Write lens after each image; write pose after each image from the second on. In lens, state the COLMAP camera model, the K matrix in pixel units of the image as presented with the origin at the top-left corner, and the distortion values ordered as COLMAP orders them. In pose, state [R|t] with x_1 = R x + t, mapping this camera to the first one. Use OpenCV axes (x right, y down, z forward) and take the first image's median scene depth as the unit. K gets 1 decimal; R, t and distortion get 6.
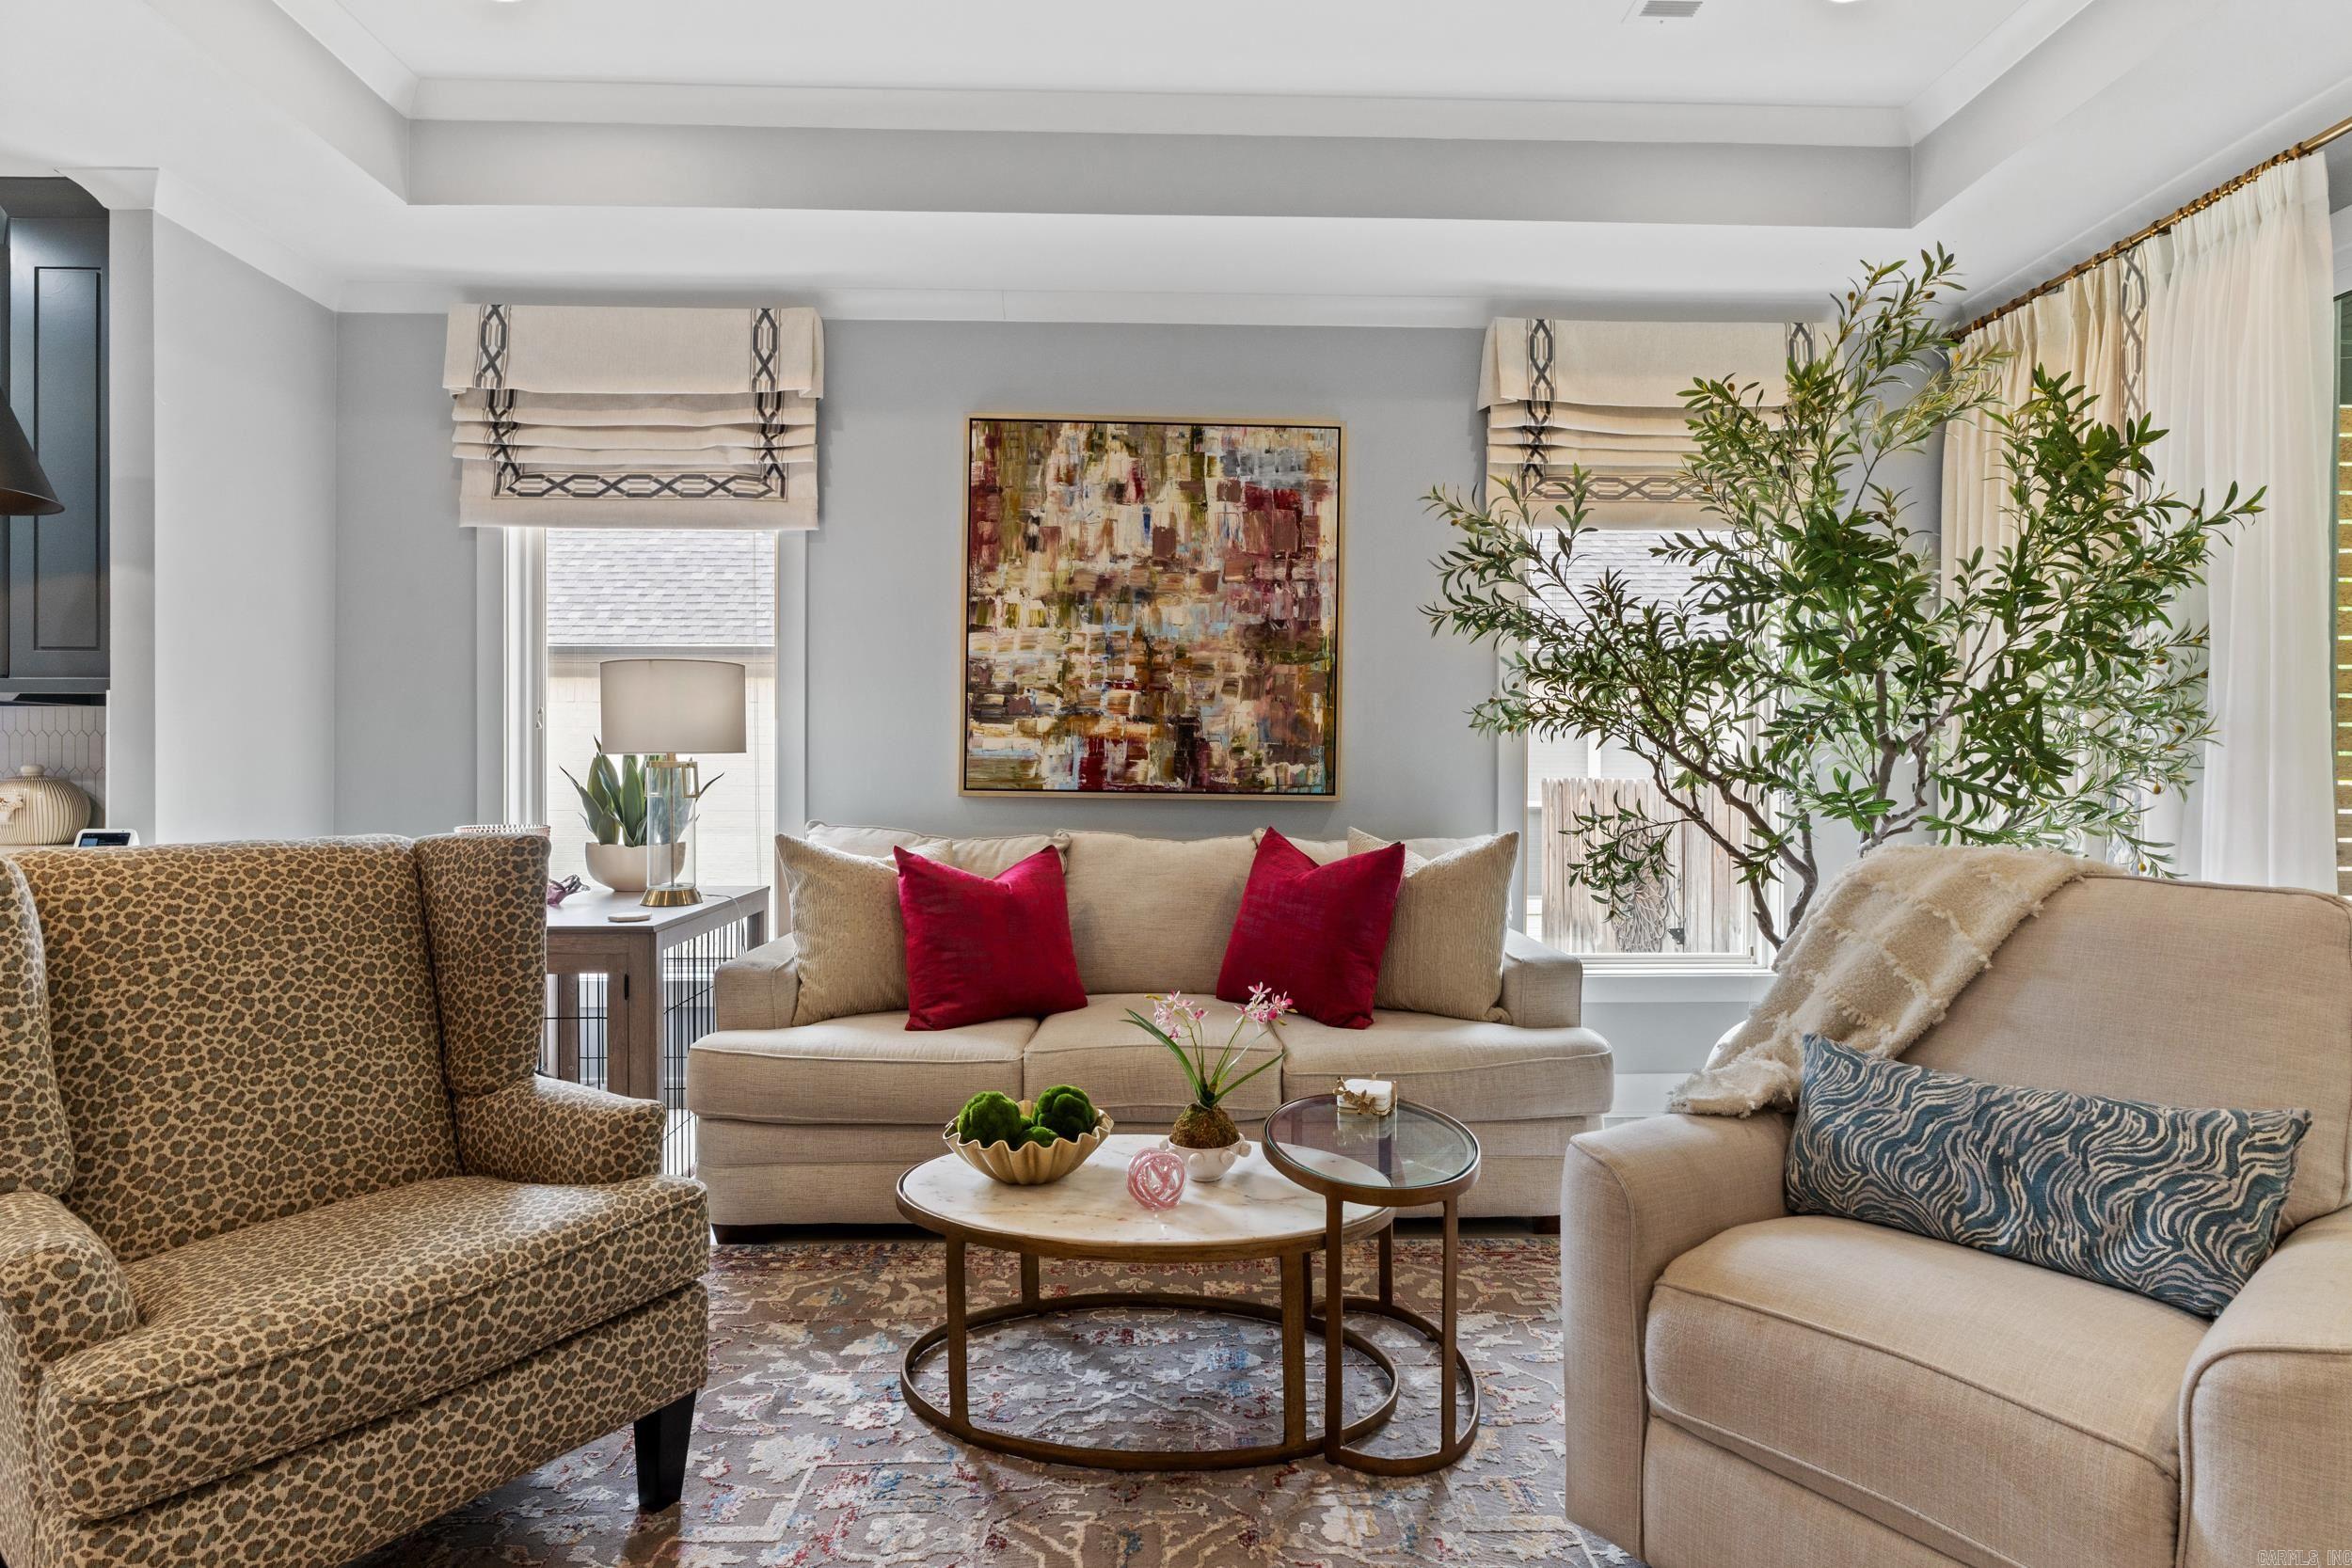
lens RADIAL K [[1163.6, 0, 1176.0], [0, 1163.6, 784.0], [0, 0, 1]] dist [-0.008410, -0.000132]
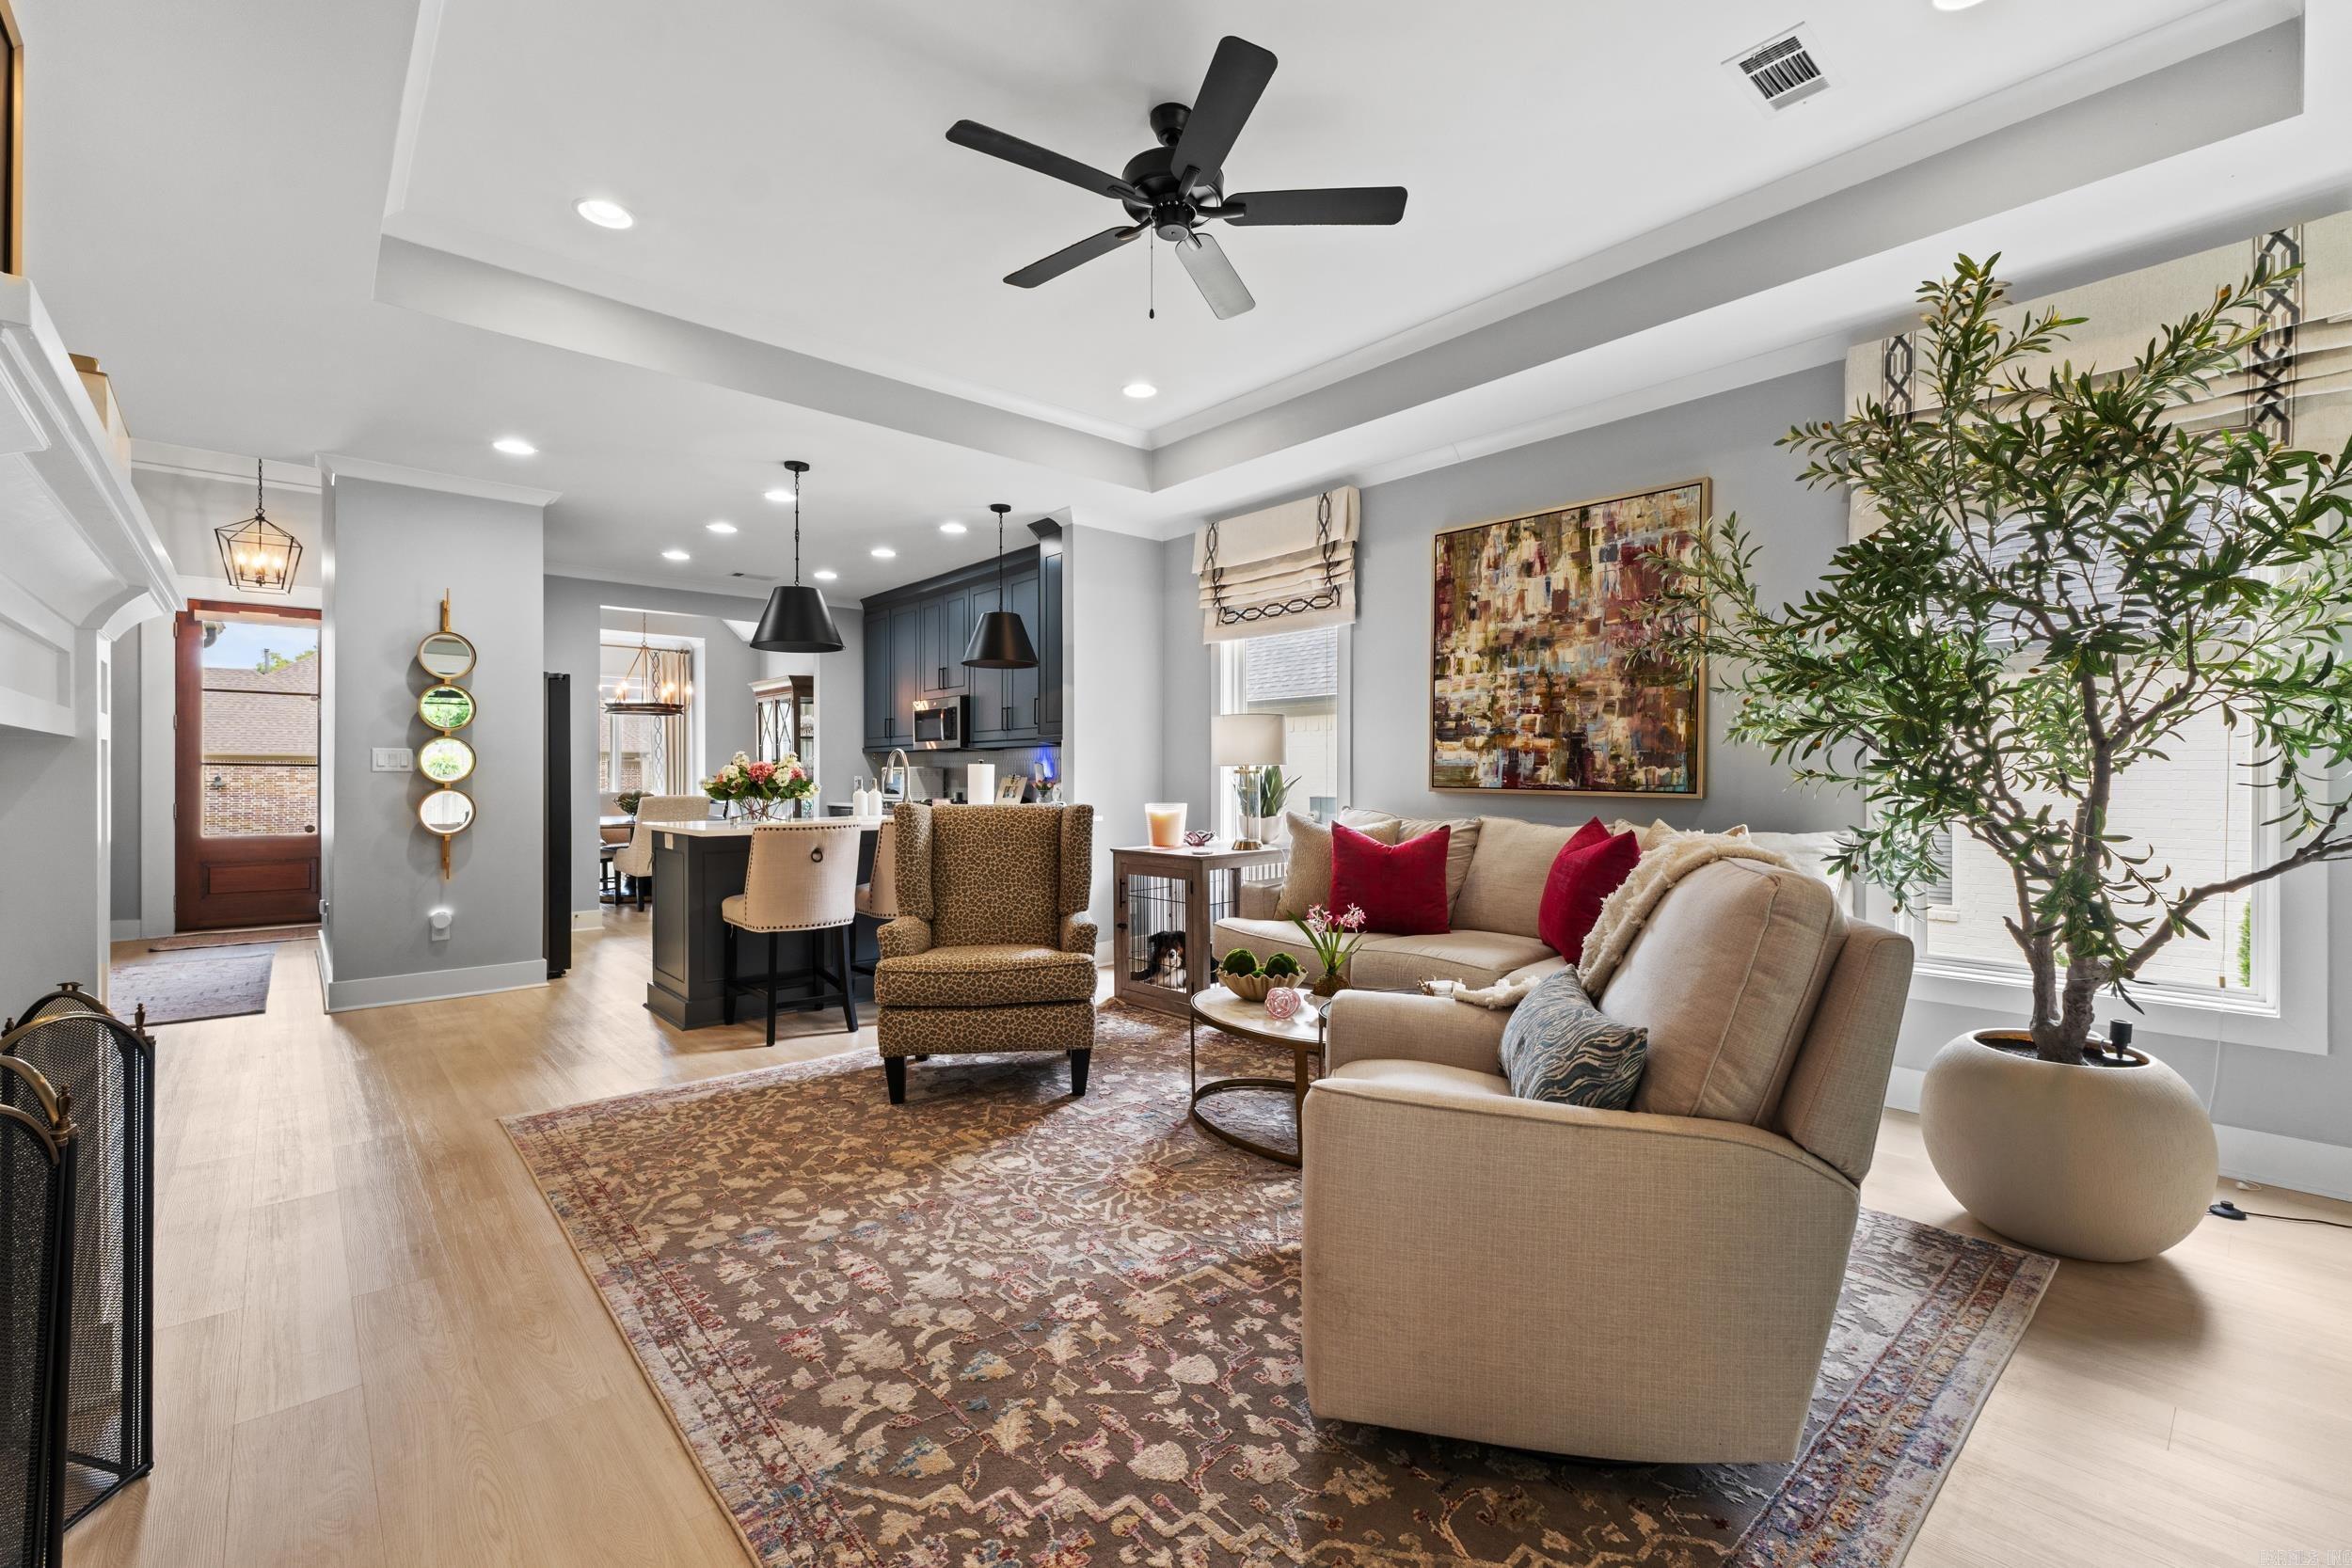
lens RADIAL K [[992.6, 0, 1186.7], [0, 992.6, 779.5], [0, 0, 1]] dist [-0.007838, 0.000008]
pose [[0.646744, -0.000015, -0.762707, 0.576172], [-0.004586, 0.999982, -0.003908, 0.001704], [0.762693, 0.006025, 0.646733, -0.052759]]
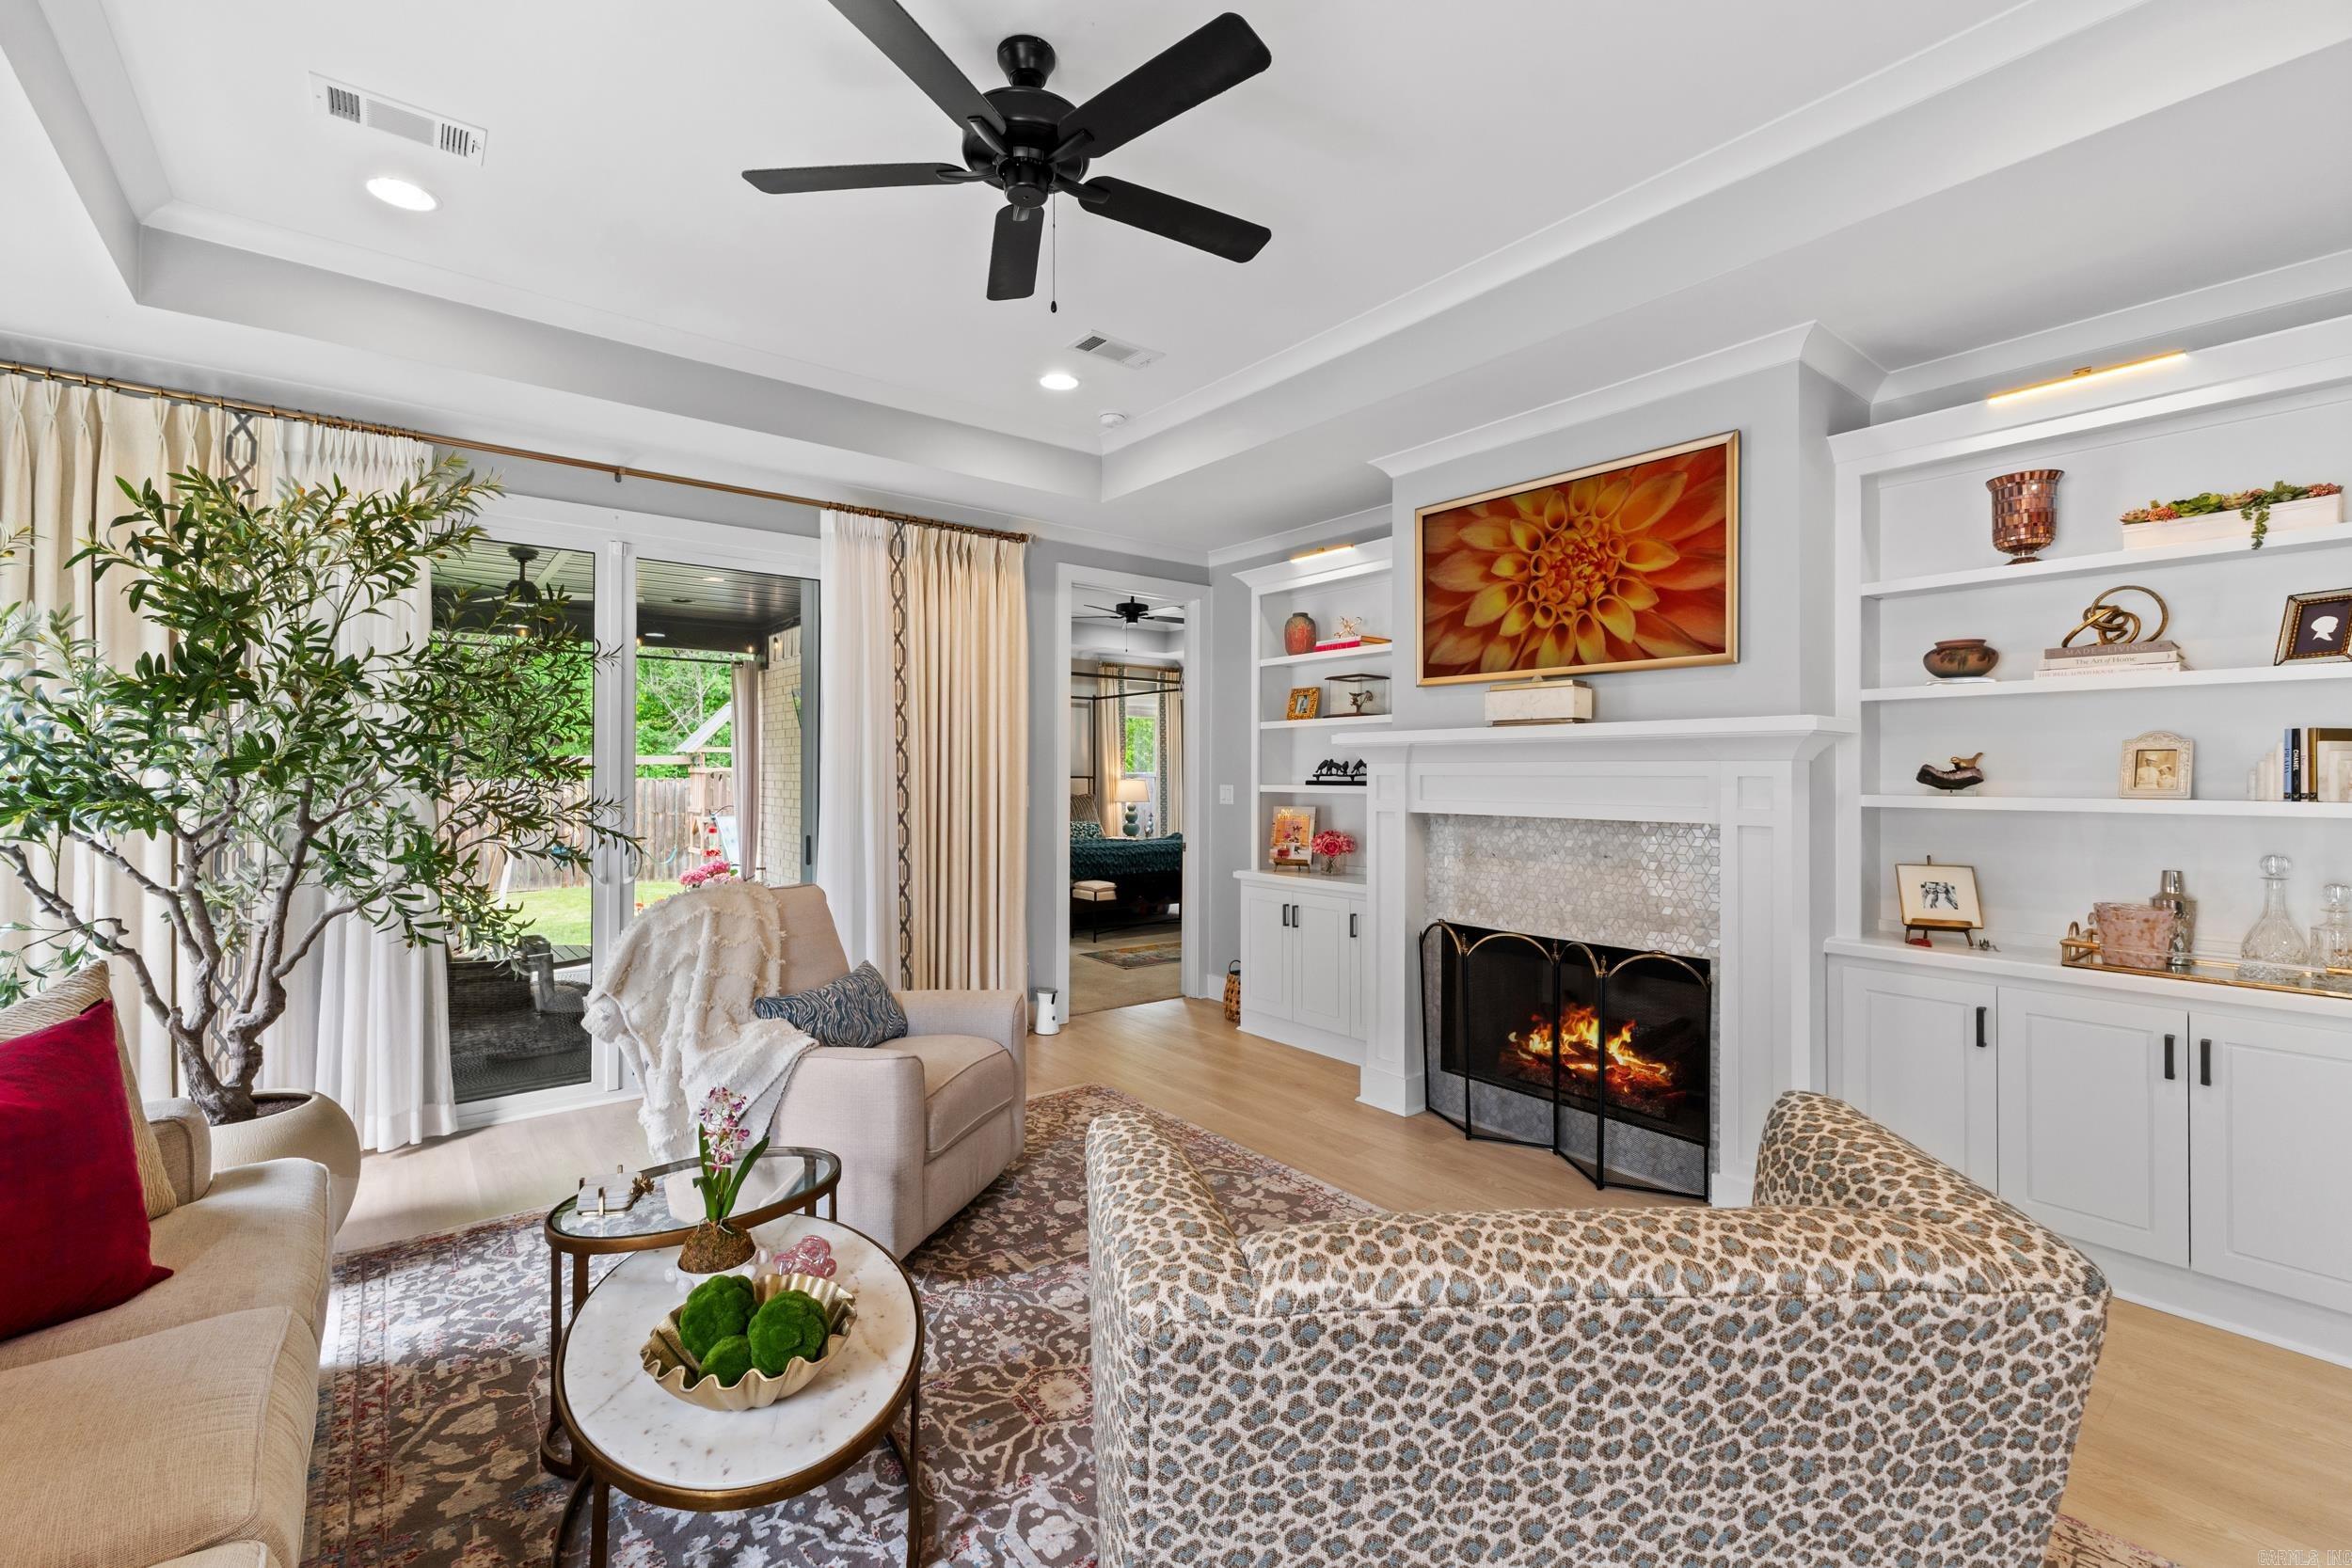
lens RADIAL K [[1006.7, 0, 1180.4], [0, 1006.7, 766.9], [0, 0, 1]] dist [0.003541, 0.000086]
pose [[-0.595248, 0.002663, 0.803538, -0.526911], [0.002333, 0.999996, -0.001586, -0.065889], [-0.803539, 0.000930, -0.595251, 0.694460]]
